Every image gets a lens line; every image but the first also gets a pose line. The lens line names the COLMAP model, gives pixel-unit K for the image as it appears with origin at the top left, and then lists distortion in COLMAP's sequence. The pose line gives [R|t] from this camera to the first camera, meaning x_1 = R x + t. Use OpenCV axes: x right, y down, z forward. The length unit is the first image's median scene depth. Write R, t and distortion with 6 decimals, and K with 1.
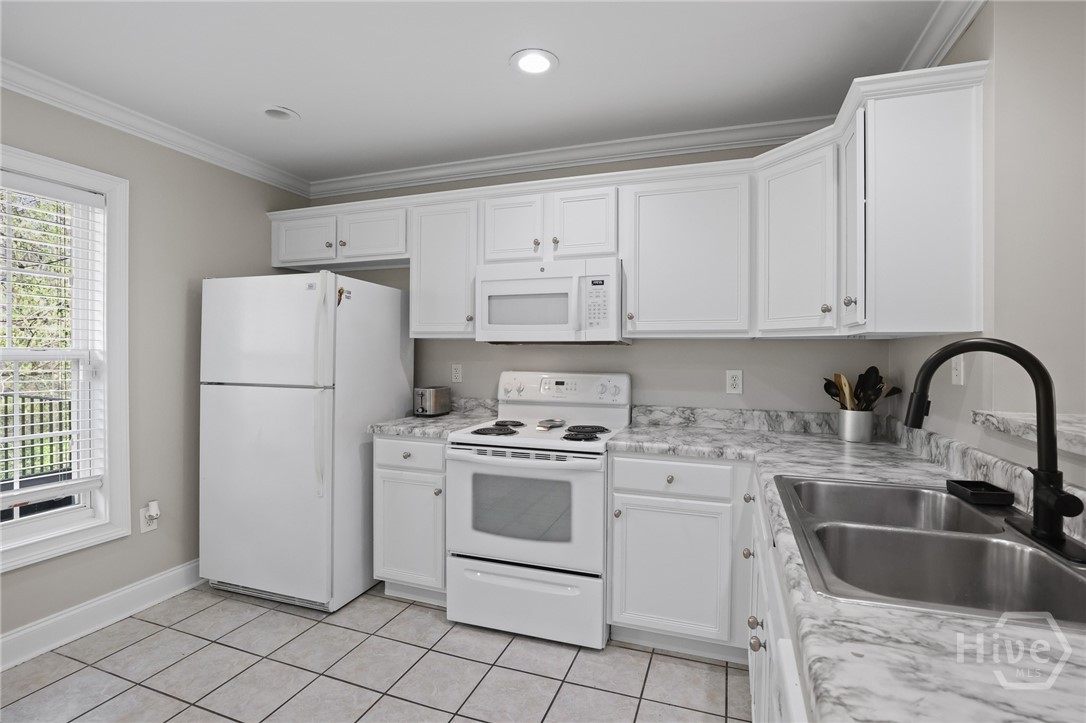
lens RADIAL K [[504.4, 0, 541.3], [0, 504.4, 355.3], [0, 0, 1]] dist [-0.018253, 0.000112]
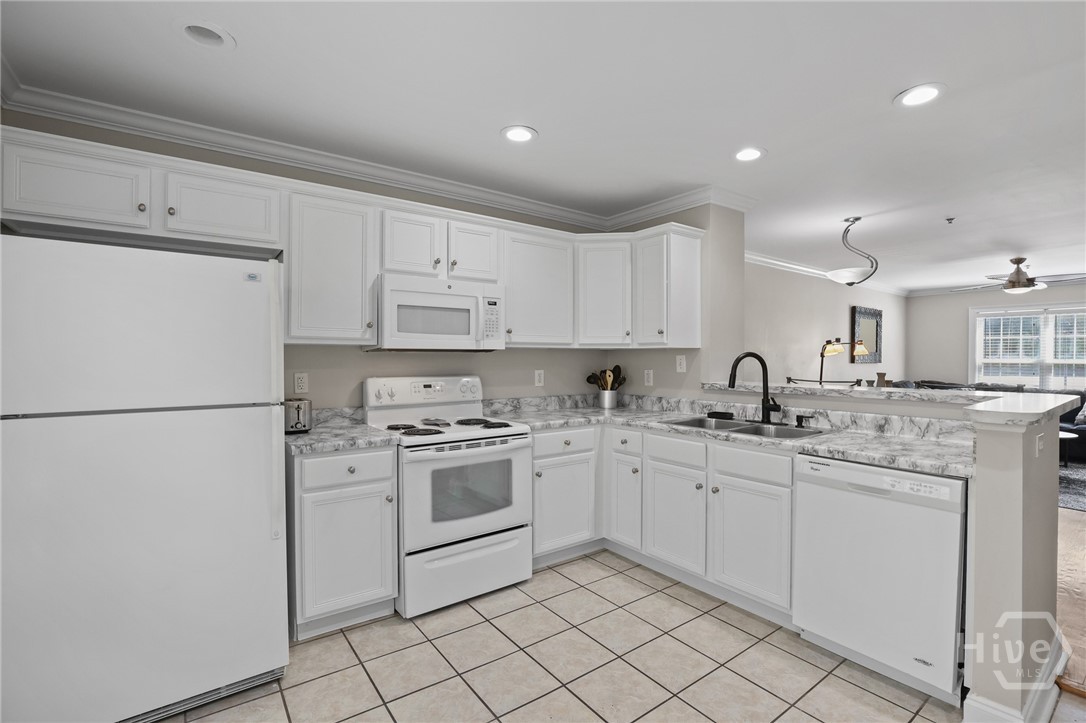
lens RADIAL K [[504.4, 0, 541.5], [0, 504.4, 359.2], [0, 0, 1]] dist [-0.018253, 0.000112]
pose [[0.561017, -0.007936, 0.827766, -0.867027], [0.009629, 0.999949, 0.003061, -0.006305], [-0.827748, 0.006254, 0.561065, 0.187322]]
